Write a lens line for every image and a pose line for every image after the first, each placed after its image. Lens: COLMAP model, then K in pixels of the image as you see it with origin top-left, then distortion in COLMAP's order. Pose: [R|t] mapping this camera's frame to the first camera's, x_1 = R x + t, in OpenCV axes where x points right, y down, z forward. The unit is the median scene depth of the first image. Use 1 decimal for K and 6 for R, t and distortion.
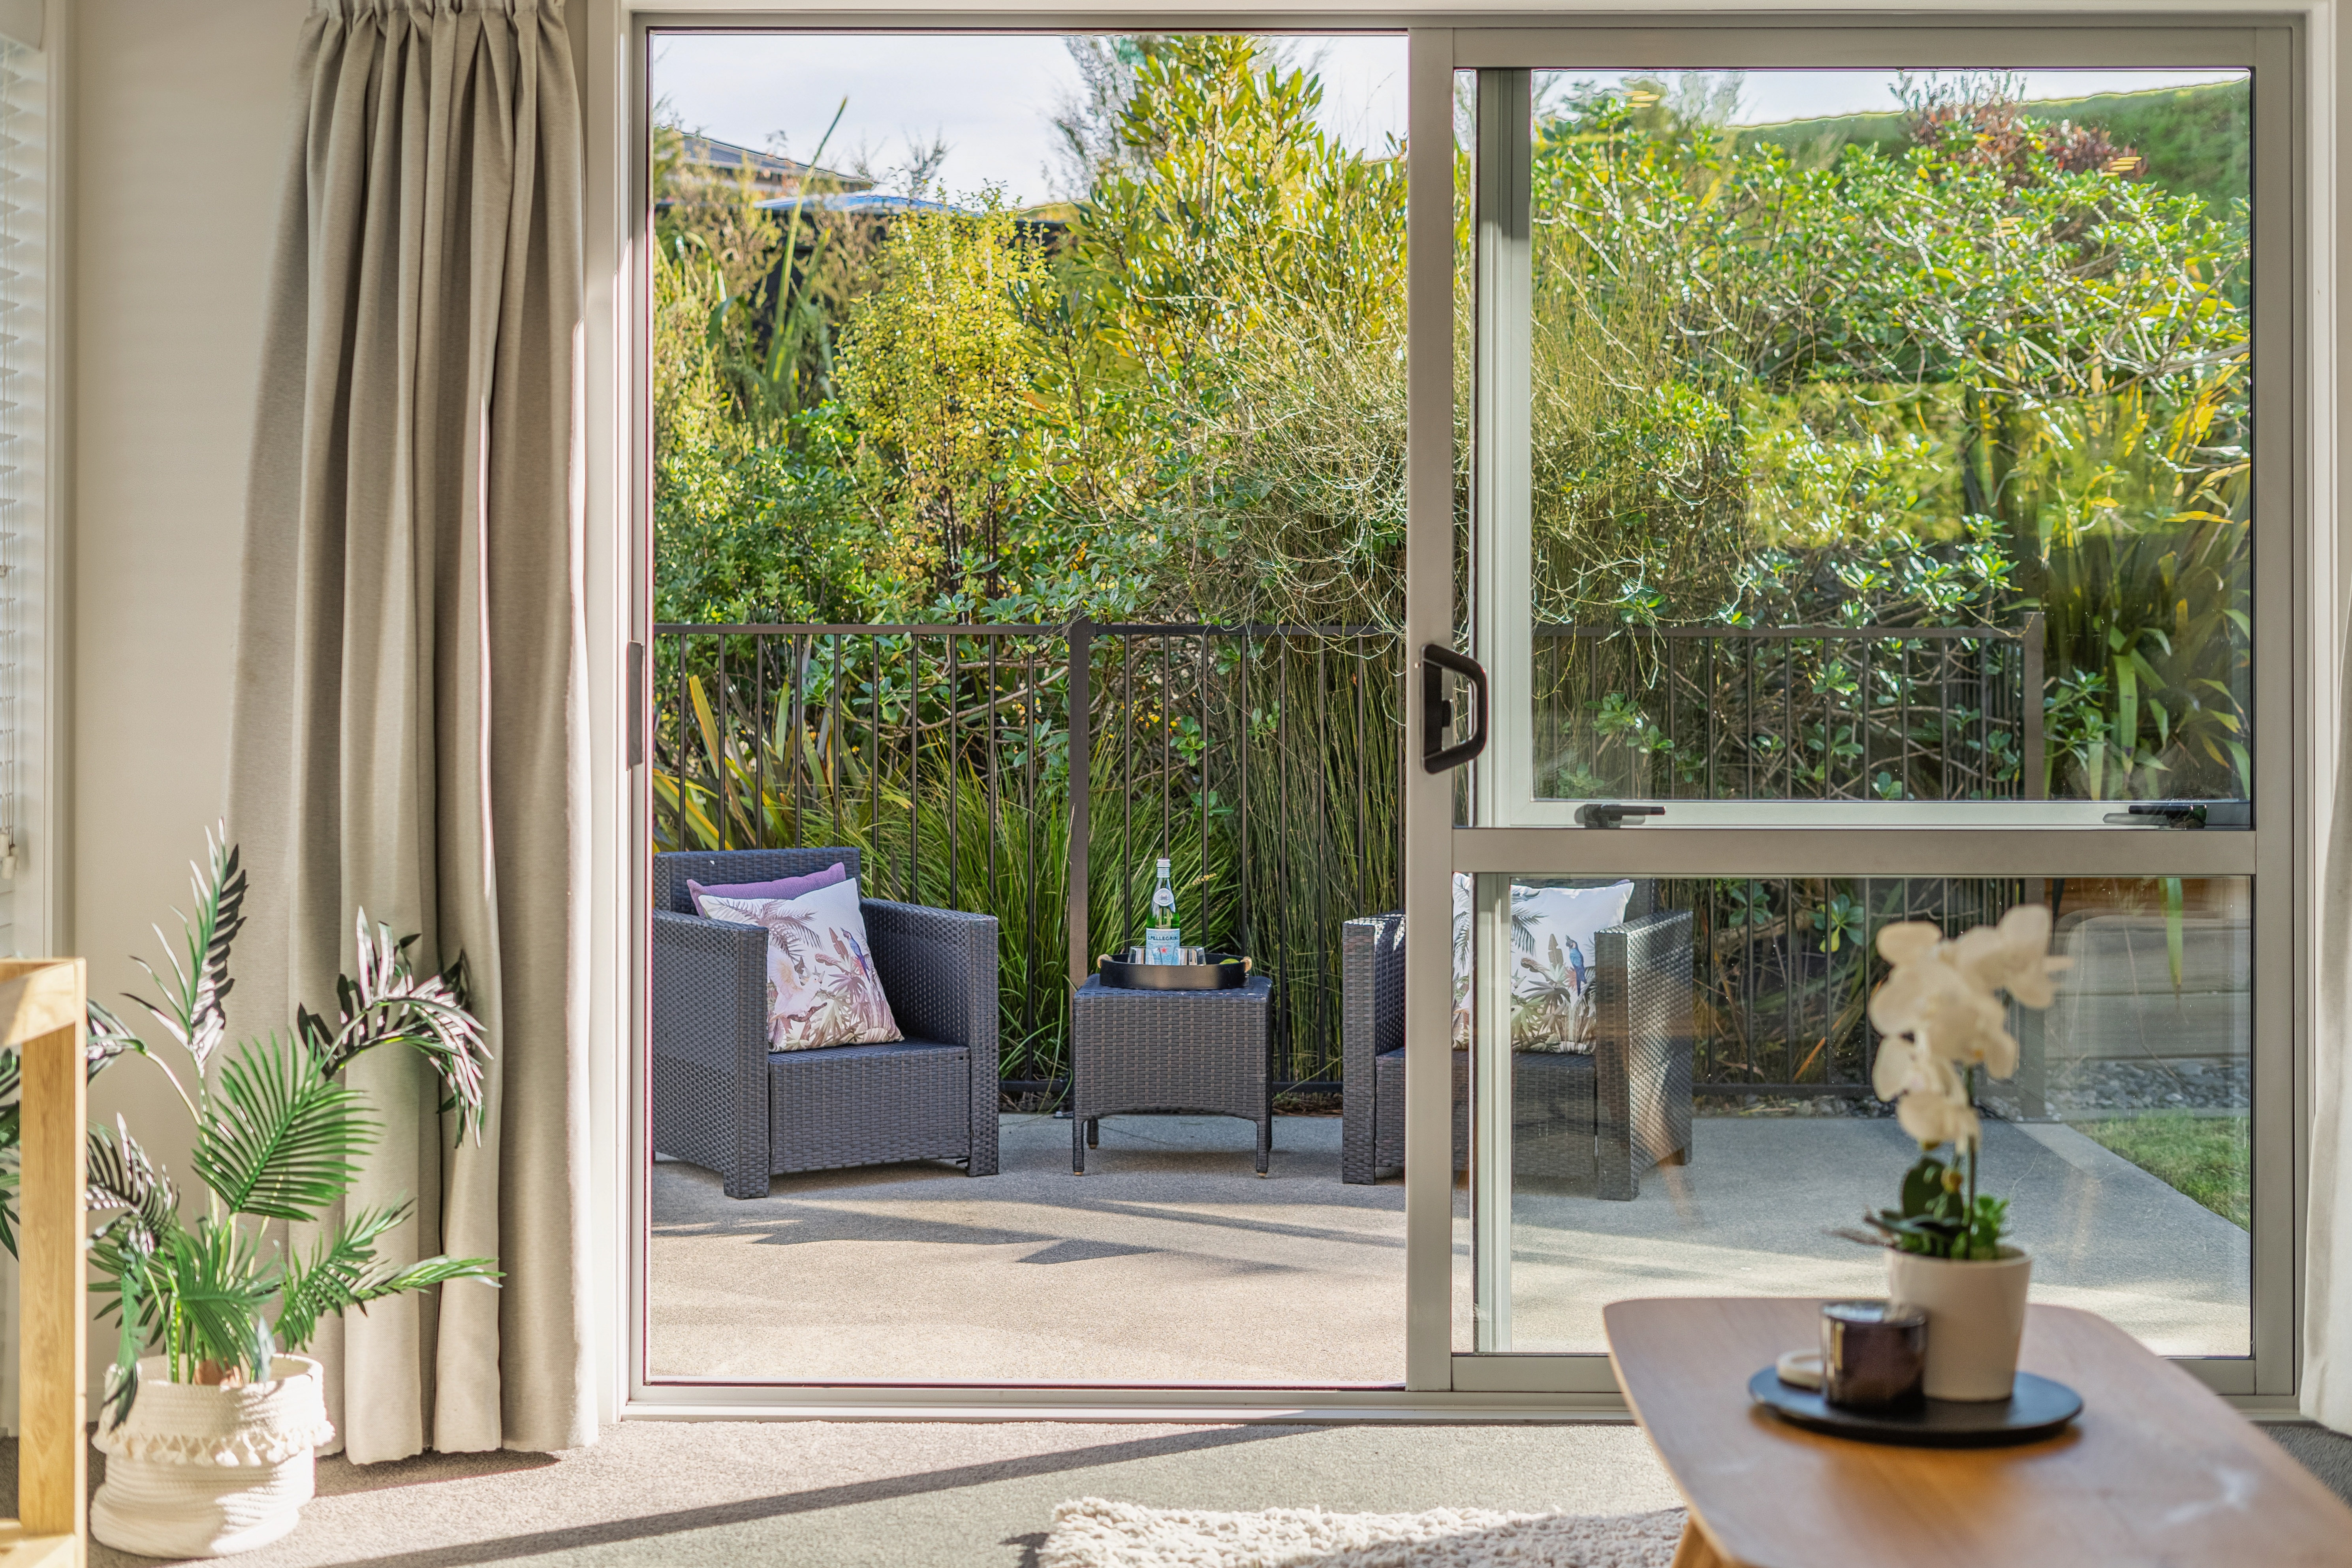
lens RADIAL K [[3472.0, 0, 1170.9], [0, 3472.0, 591.6], [0, 0, 1]] dist [0.012437, -0.004179]
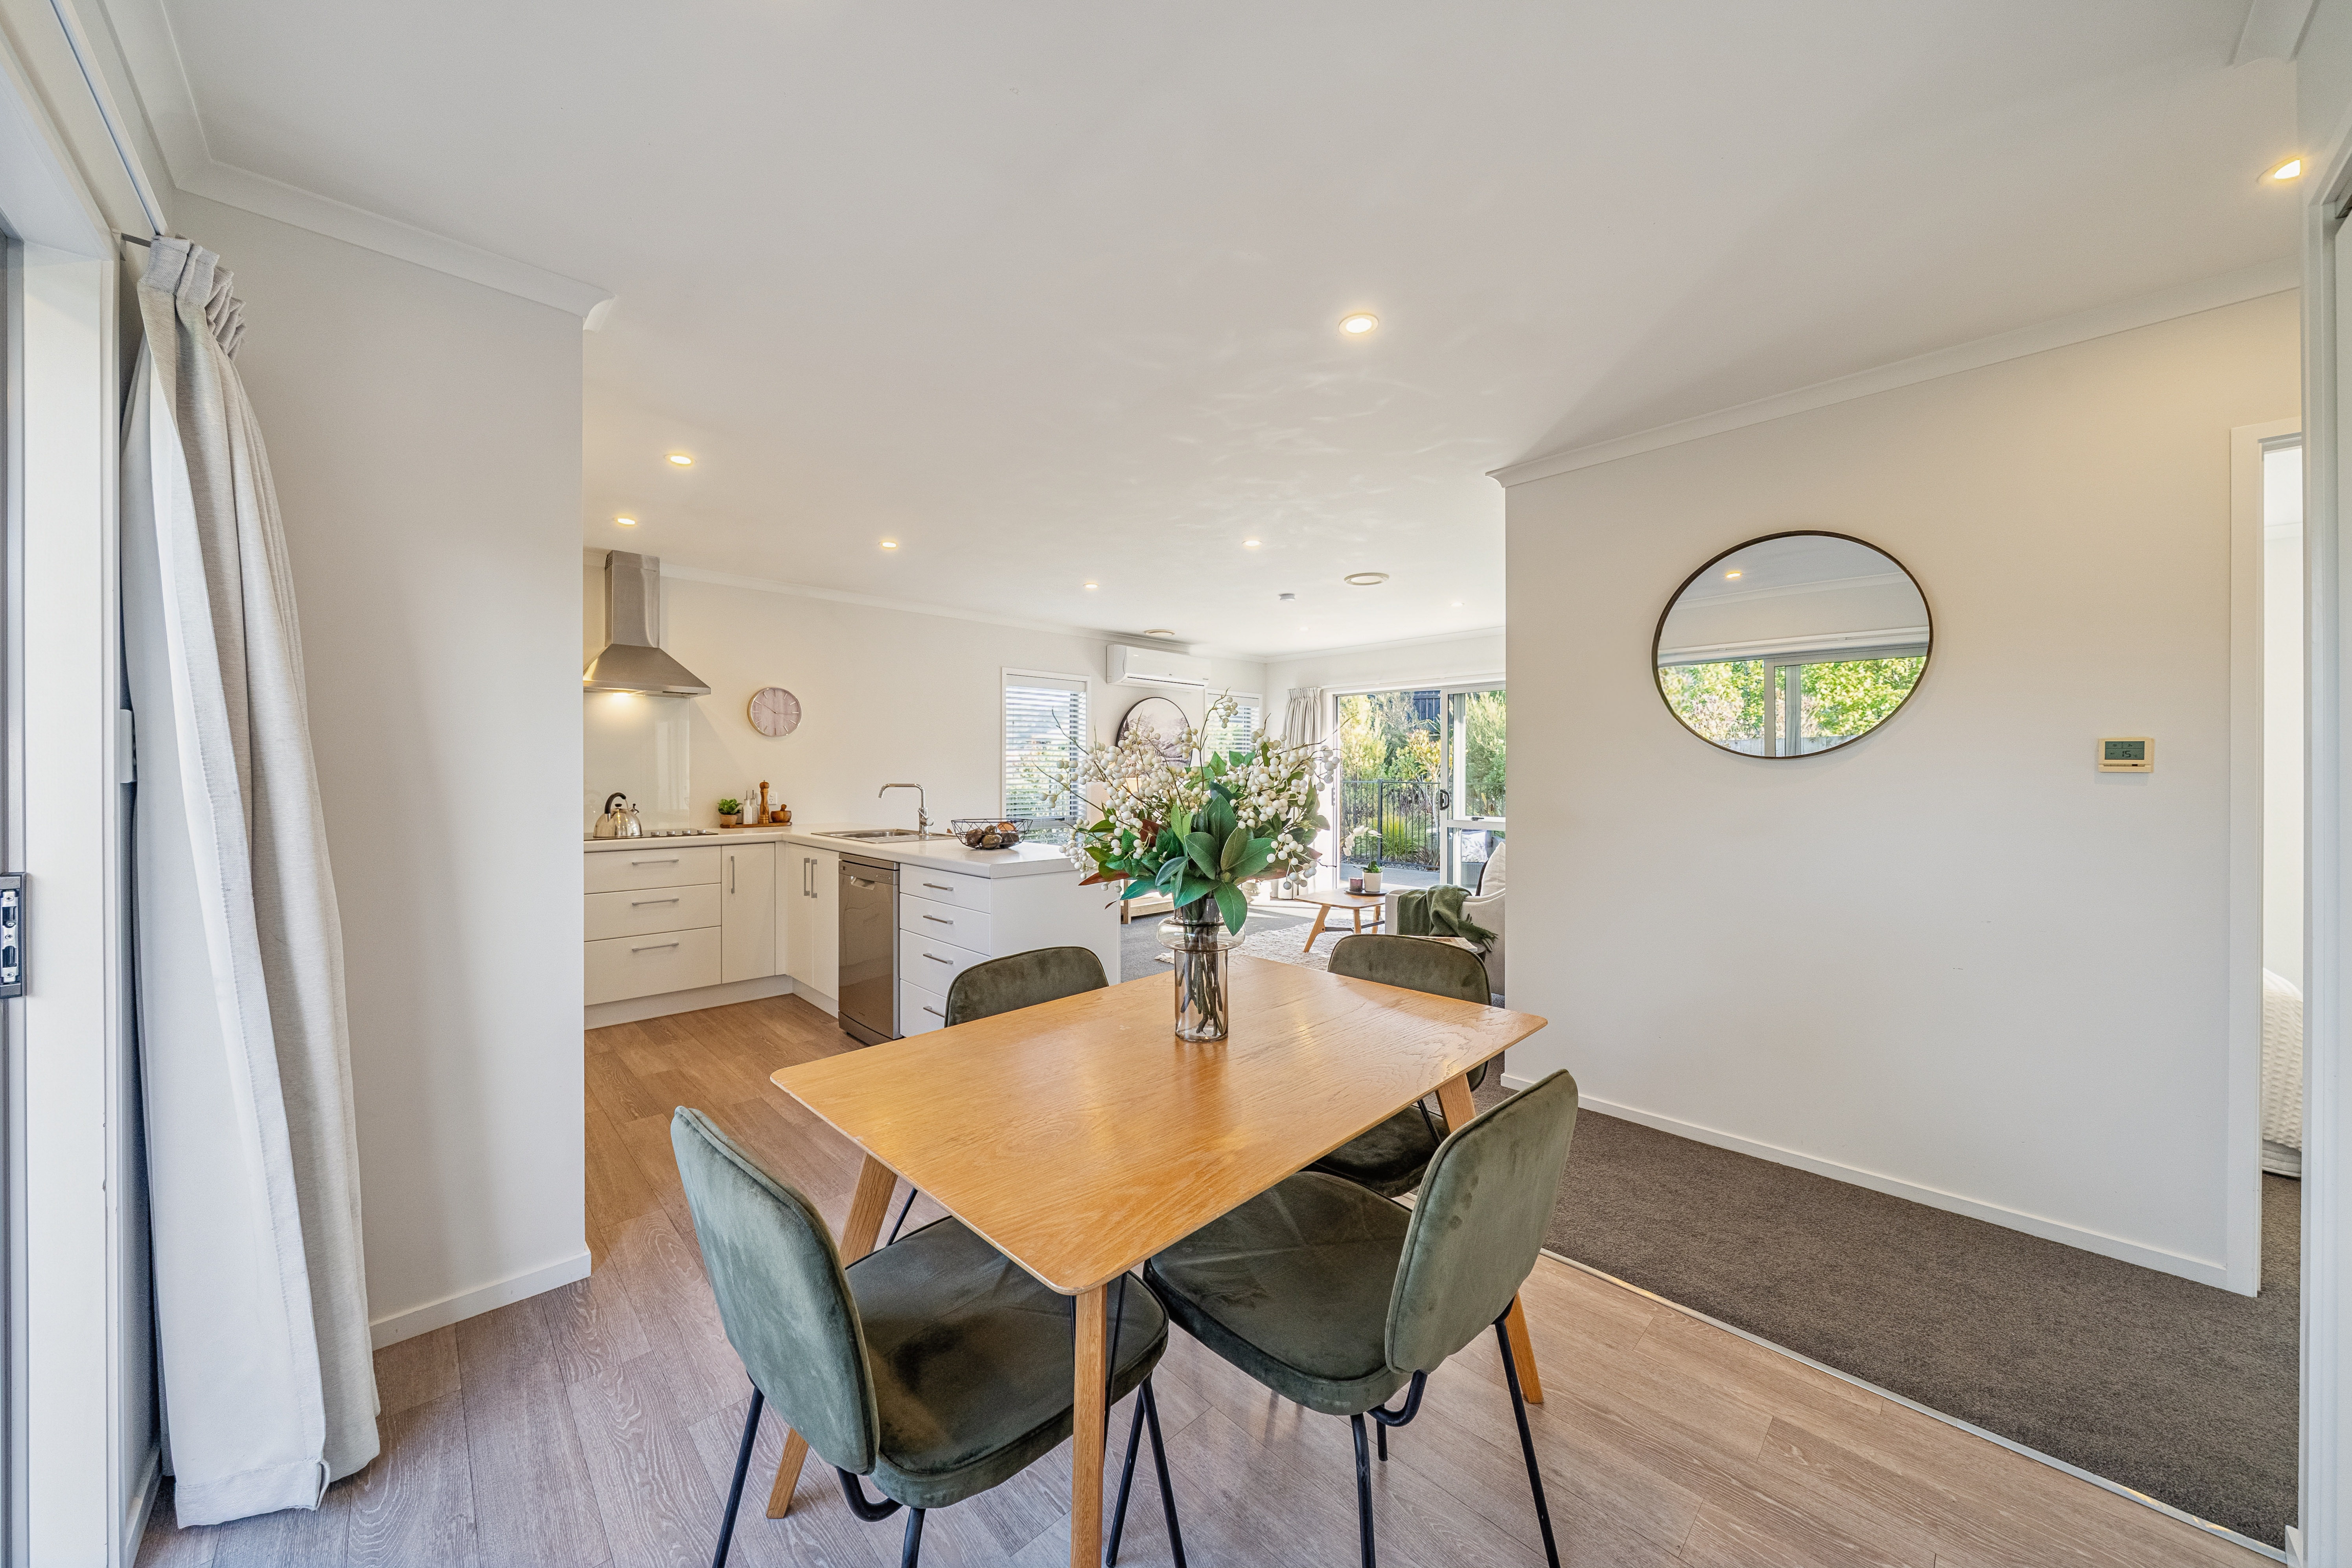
lens RADIAL K [[814.8, 0, 1150.0], [0, 814.8, 778.2], [0, 0, 1]] dist [-0.024965, -0.000014]
pose [[0.684865, 0.003938, -0.728660, 0.750292], [0.003721, 0.999953, 0.008901, -0.018105], [0.728661, -0.008807, 0.684818, -0.345288]]
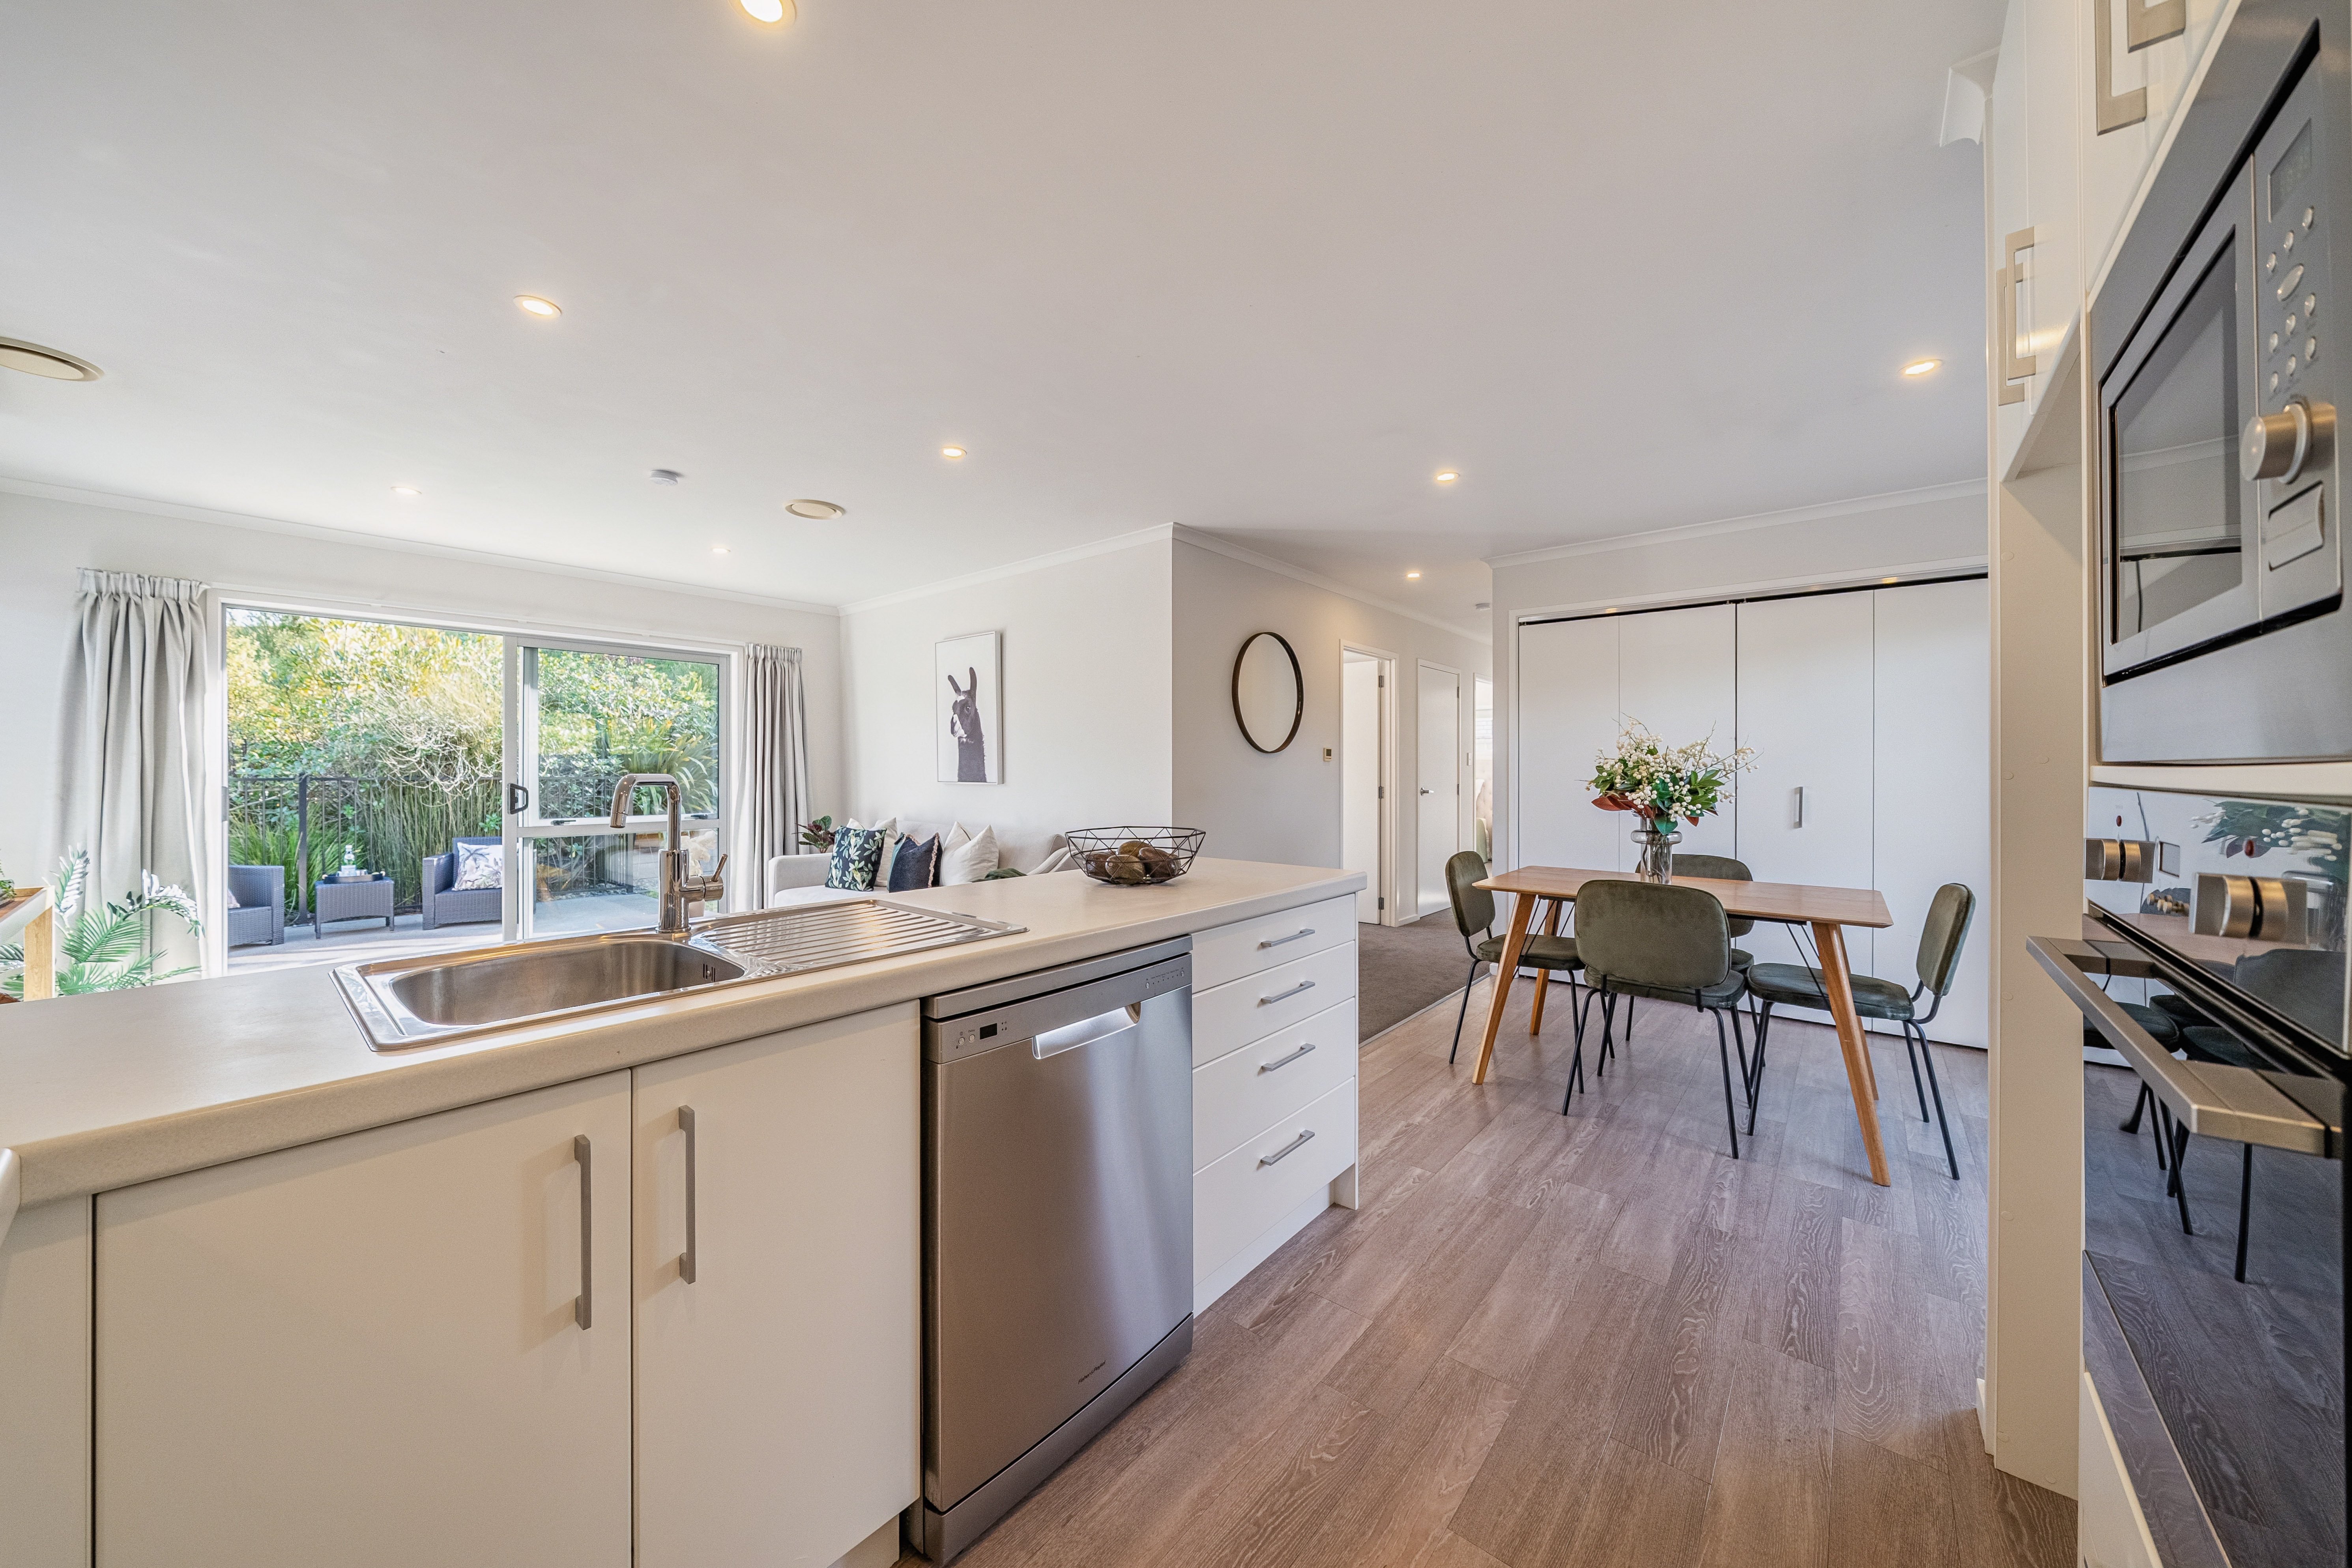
lens RADIAL K [[819.1, 0, 1163.8], [0, 819.1, 772.1], [0, 0, 1]] dist [-0.002424, -0.000201]
pose [[0.643296, -0.003814, 0.765608, -0.171298], [-0.003662, 0.999961, 0.008058, -0.009111], [-0.765609, -0.007987, 0.643257, -0.233846]]
